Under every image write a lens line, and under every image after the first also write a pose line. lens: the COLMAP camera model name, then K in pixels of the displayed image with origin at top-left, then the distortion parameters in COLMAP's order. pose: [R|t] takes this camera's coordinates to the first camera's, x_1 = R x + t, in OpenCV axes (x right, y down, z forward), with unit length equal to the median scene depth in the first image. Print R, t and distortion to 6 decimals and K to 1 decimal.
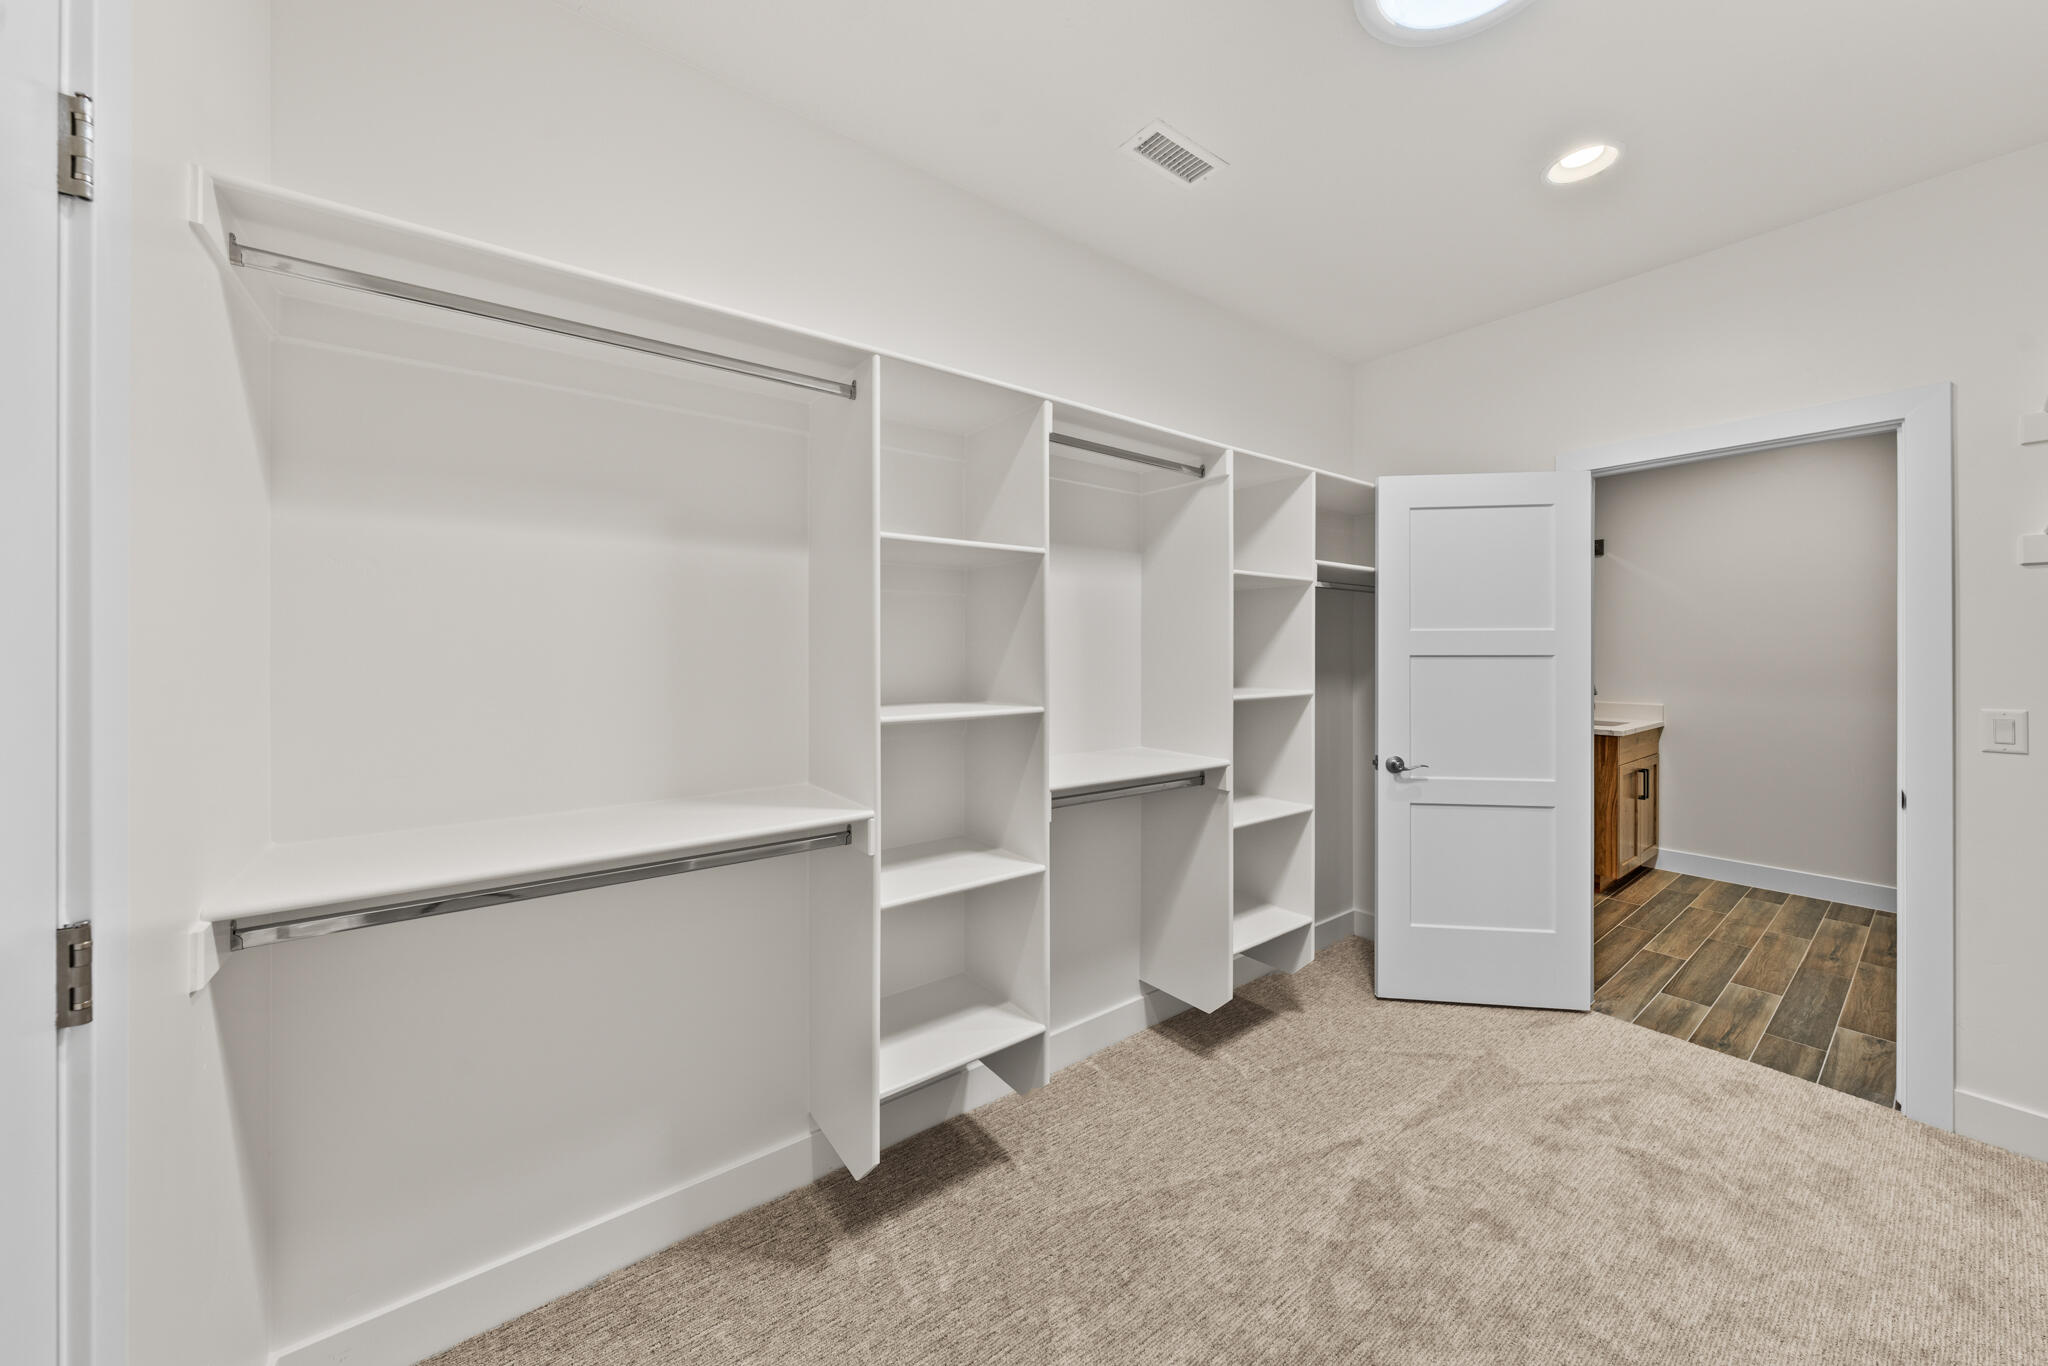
lens RADIAL K [[718.1, 0, 1016.1], [0, 718.1, 643.6], [0, 0, 1]] dist [0.002575, 0.000581]
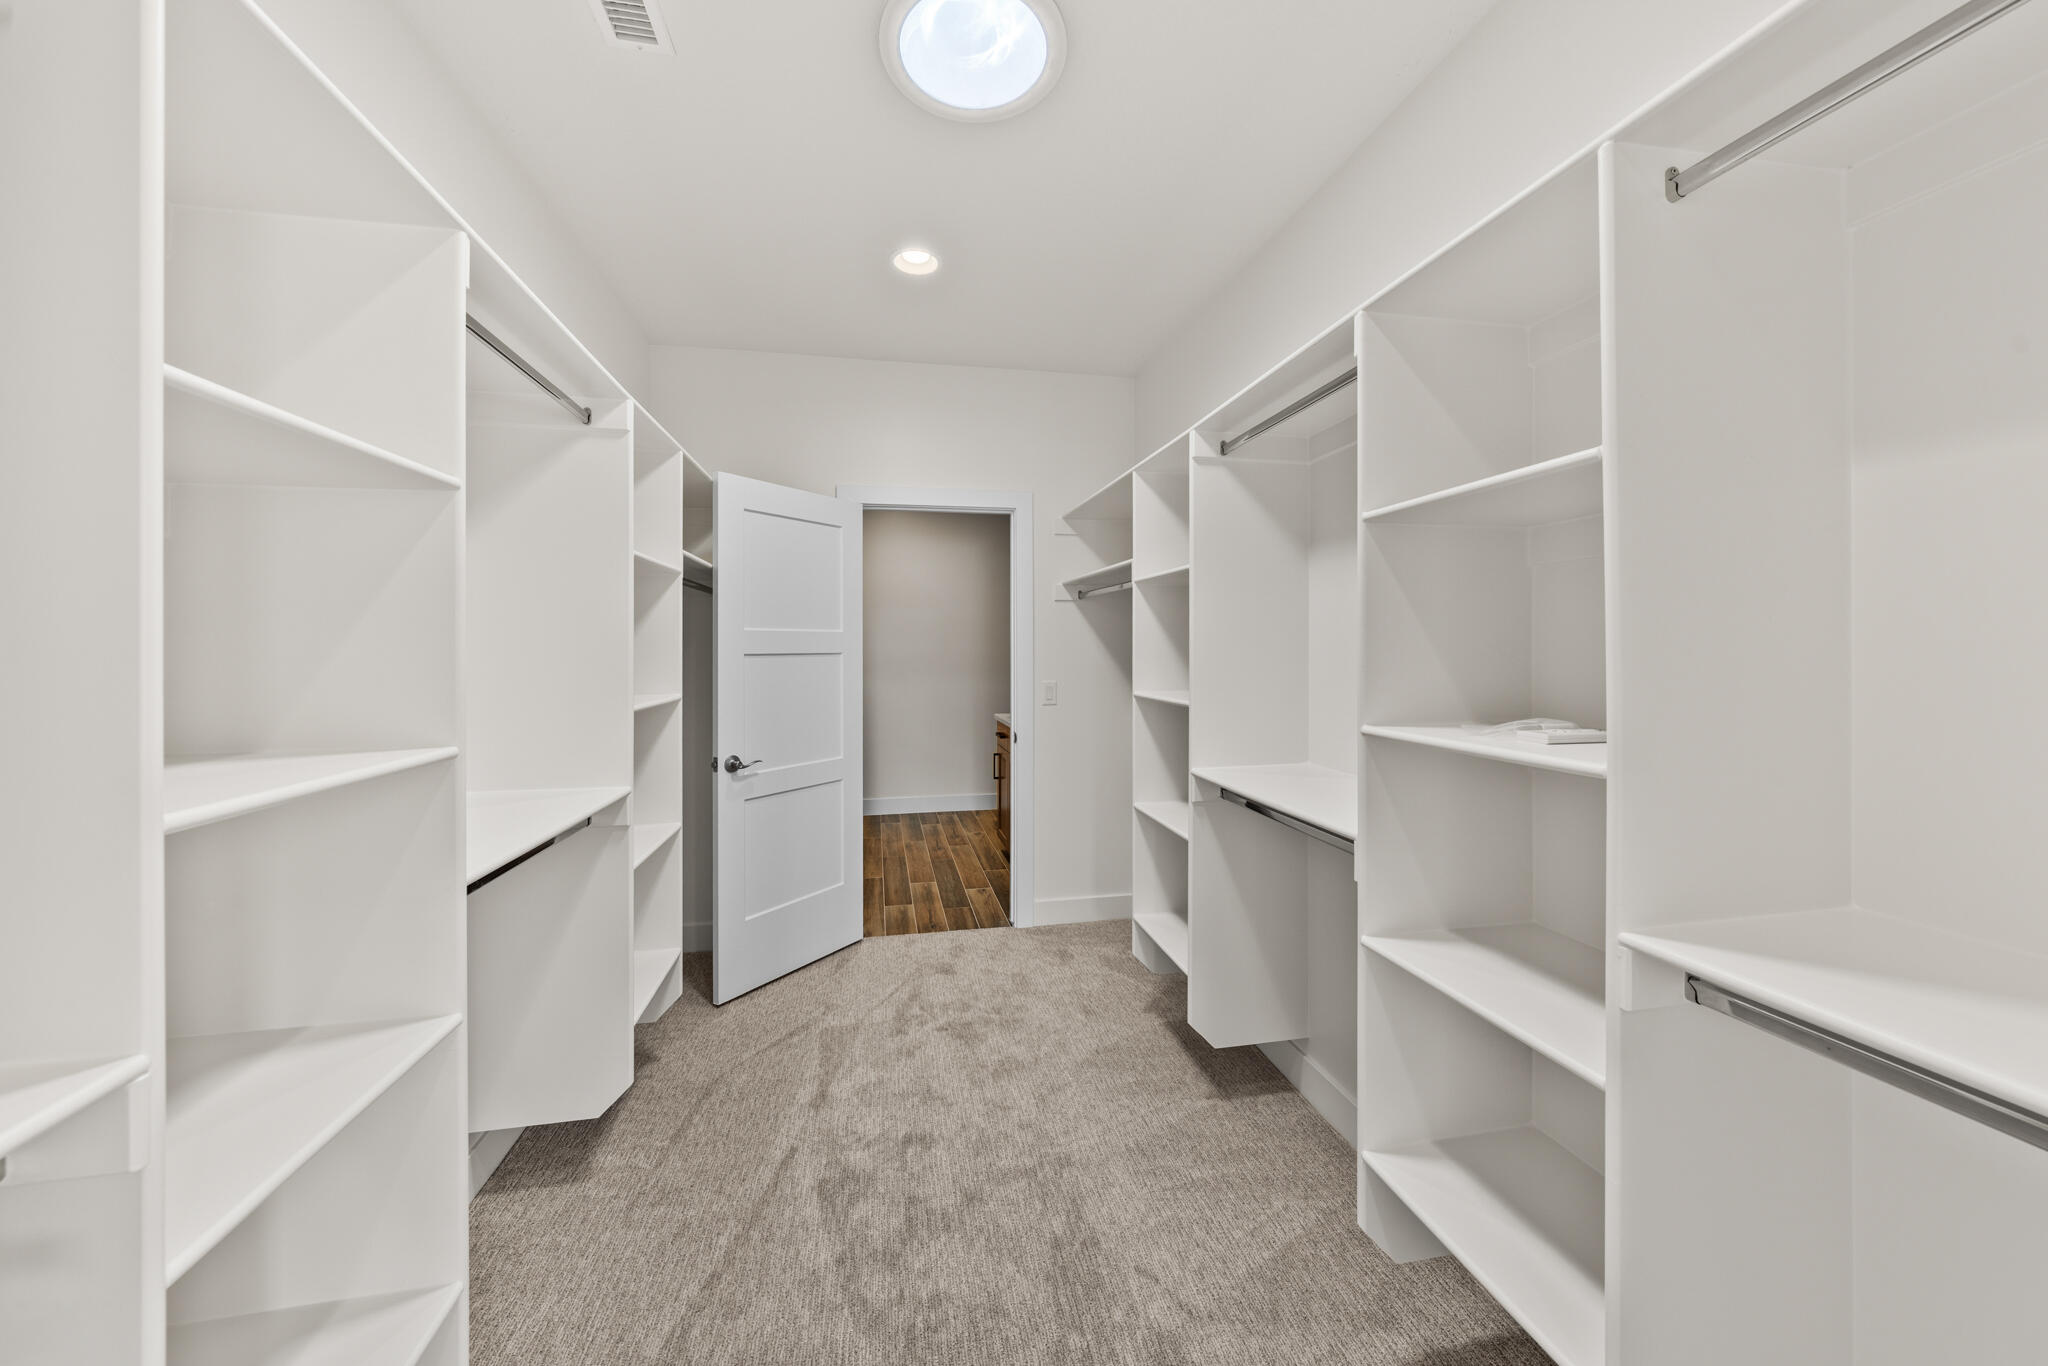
lens RADIAL K [[713.6, 0, 1019.0], [0, 713.6, 642.5], [0, 0, 1]] dist [-0.000274, 0.000001]
pose [[0.438679, 0.005374, 0.898628, -0.233747], [-0.006043, 0.999977, -0.003030, 0.001462], [-0.898624, -0.004101, 0.438701, 0.263658]]
